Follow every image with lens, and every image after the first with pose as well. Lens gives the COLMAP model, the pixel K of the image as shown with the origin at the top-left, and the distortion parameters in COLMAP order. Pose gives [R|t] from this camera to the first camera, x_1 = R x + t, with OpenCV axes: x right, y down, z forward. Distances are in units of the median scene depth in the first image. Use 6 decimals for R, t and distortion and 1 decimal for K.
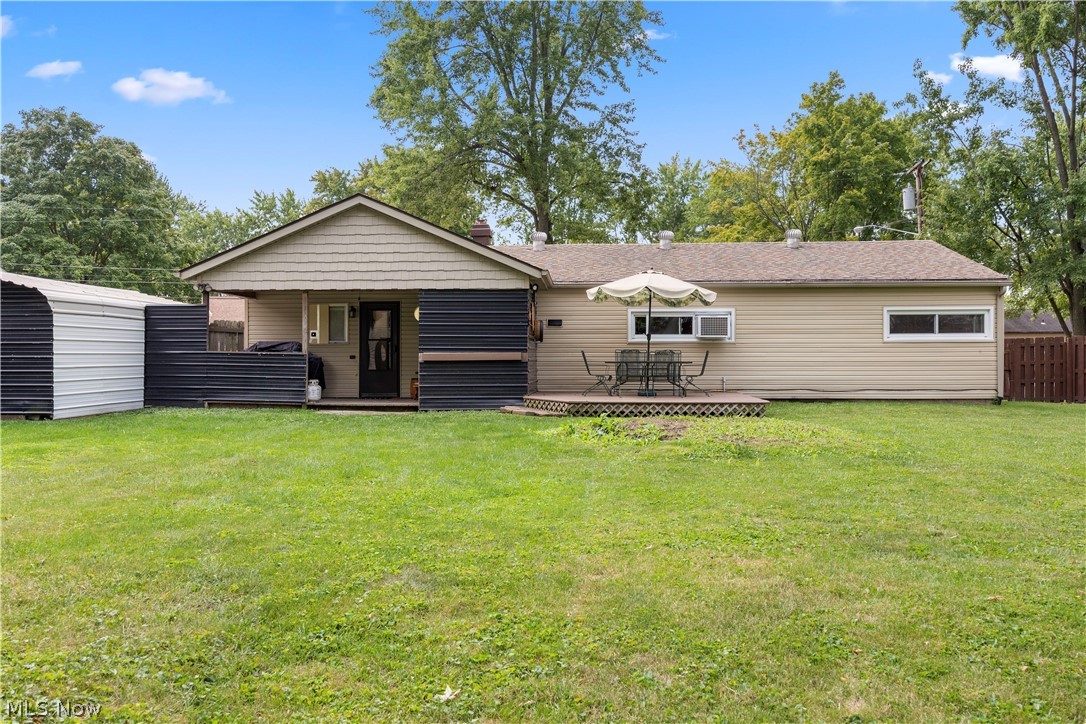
lens RADIAL K [[818.6, 0, 549.8], [0, 818.6, 365.1], [0, 0, 1]] dist [-0.001123, 0.002632]
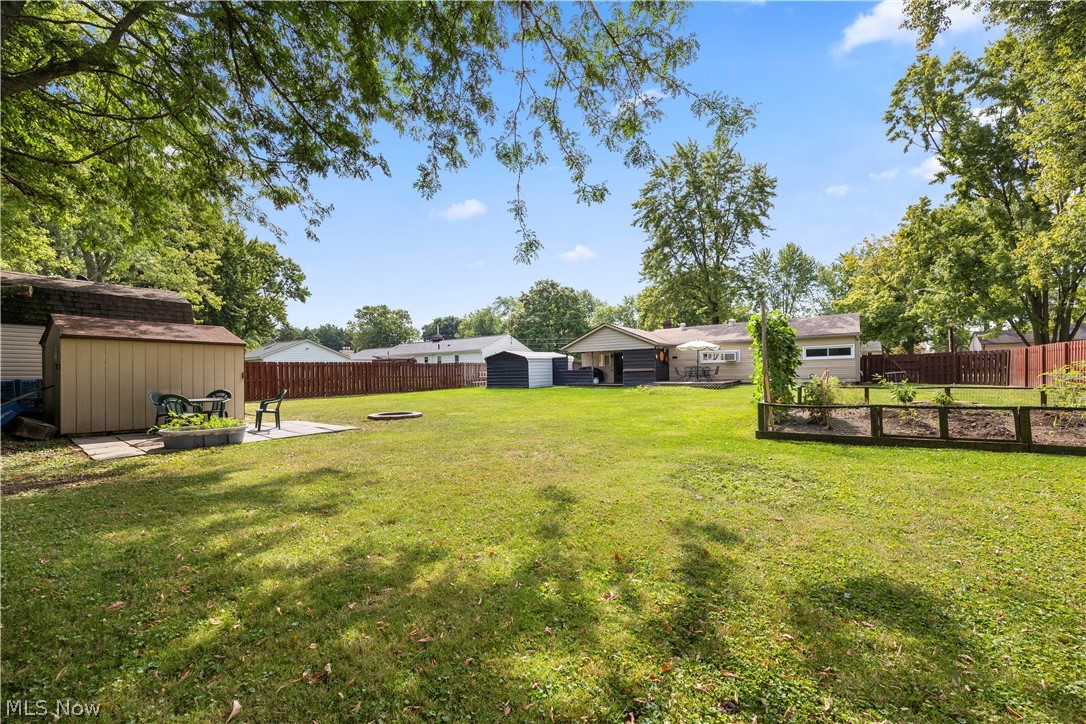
lens RADIAL K [[422.3, 0, 541.1], [0, 422.3, 373.0], [0, 0, 1]] dist [-0.003998, 0.000282]
pose [[0.834940, -0.016664, -0.550089, 0.450461], [0.019025, 0.999818, -0.001411, -0.002188], [0.550012, -0.009288, 0.835105, -0.548400]]
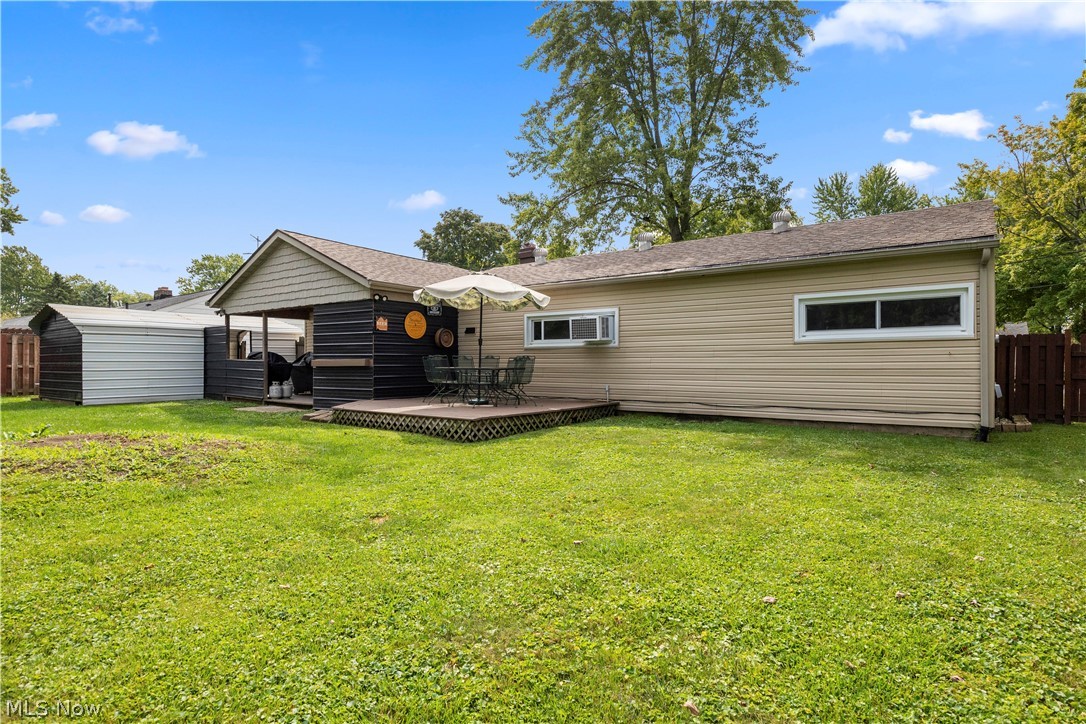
lens RADIAL K [[584.6, 0, 544.1], [0, 584.6, 362.3], [0, 0, 1]] dist [-0.003212, -0.002095]
pose [[0.833160, -0.002070, -0.553028, 0.512301], [-0.004802, 0.999928, -0.010978, -0.003640], [0.553011, 0.011802, 0.833090, 0.438666]]
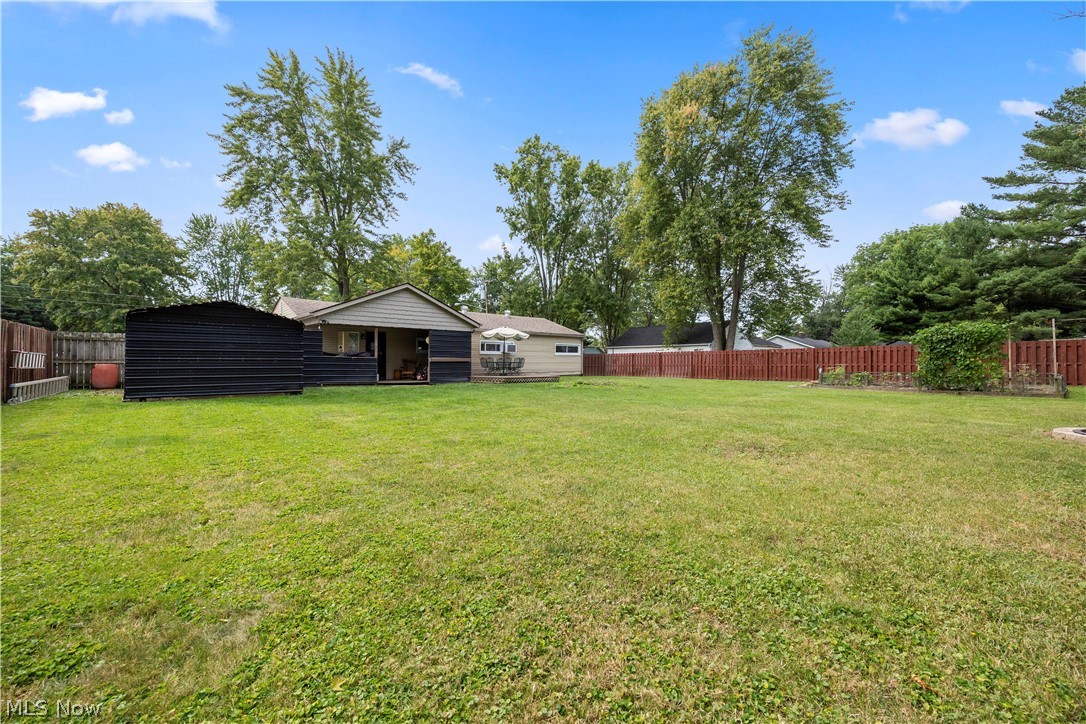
lens RADIAL K [[422.3, 0, 540.8], [0, 422.3, 364.5], [0, 0, 1]] dist [-0.003998, 0.000282]
pose [[0.715680, -0.002860, 0.698422, -0.664348], [0.000931, 0.999995, 0.003142, -0.000491], [-0.698427, -0.001598, 0.715679, -0.024743]]
